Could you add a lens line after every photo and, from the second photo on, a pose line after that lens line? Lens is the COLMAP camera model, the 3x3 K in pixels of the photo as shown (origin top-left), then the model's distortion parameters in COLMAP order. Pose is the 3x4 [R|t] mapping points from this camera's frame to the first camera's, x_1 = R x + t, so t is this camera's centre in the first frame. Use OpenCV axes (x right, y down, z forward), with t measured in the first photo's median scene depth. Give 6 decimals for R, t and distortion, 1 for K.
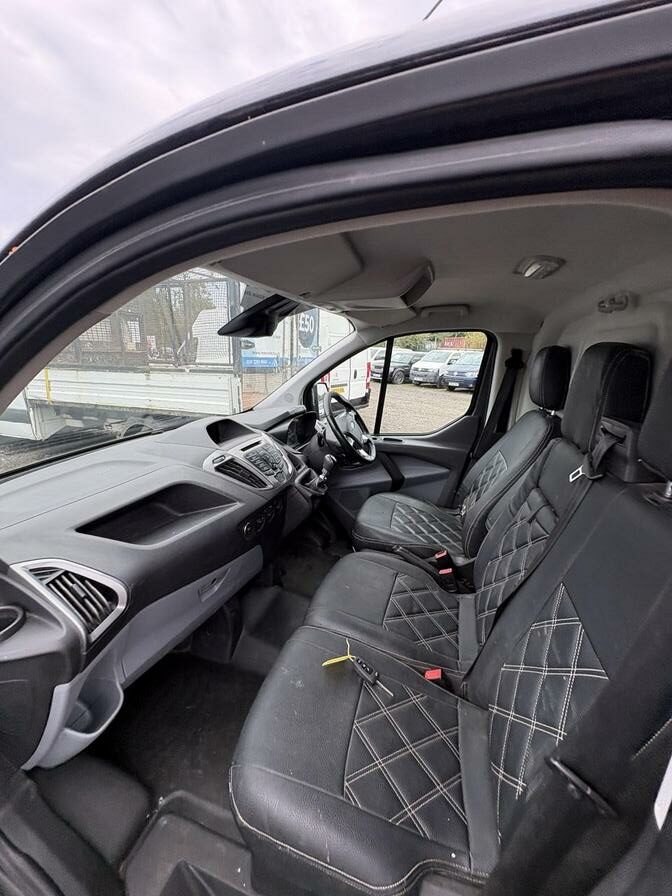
lens RADIAL K [[366.2, 0, 333.2], [0, 366.2, 449.7], [0, 0, 1]] dist [0.000146, 0.000237]
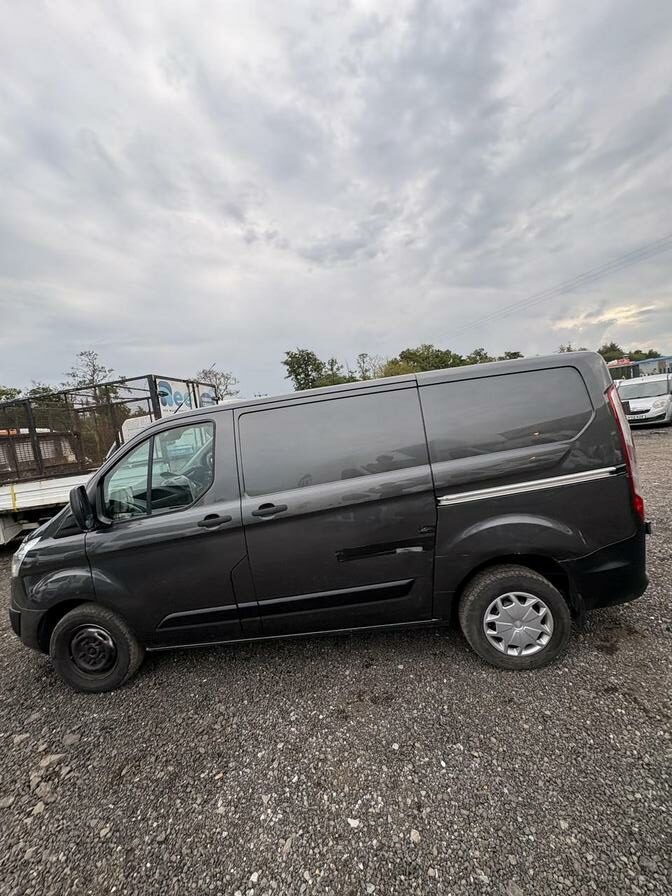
lens RADIAL K [[366.2, 0, 333.2], [0, 366.2, 449.7], [0, 0, 1]] dist [0.000146, 0.000237]
pose [[0.968246, -0.163236, 0.189349, 0.101972], [0.198741, 0.962069, -0.186882, 0.131523], [-0.151661, 0.218579, 0.963962, -0.464182]]
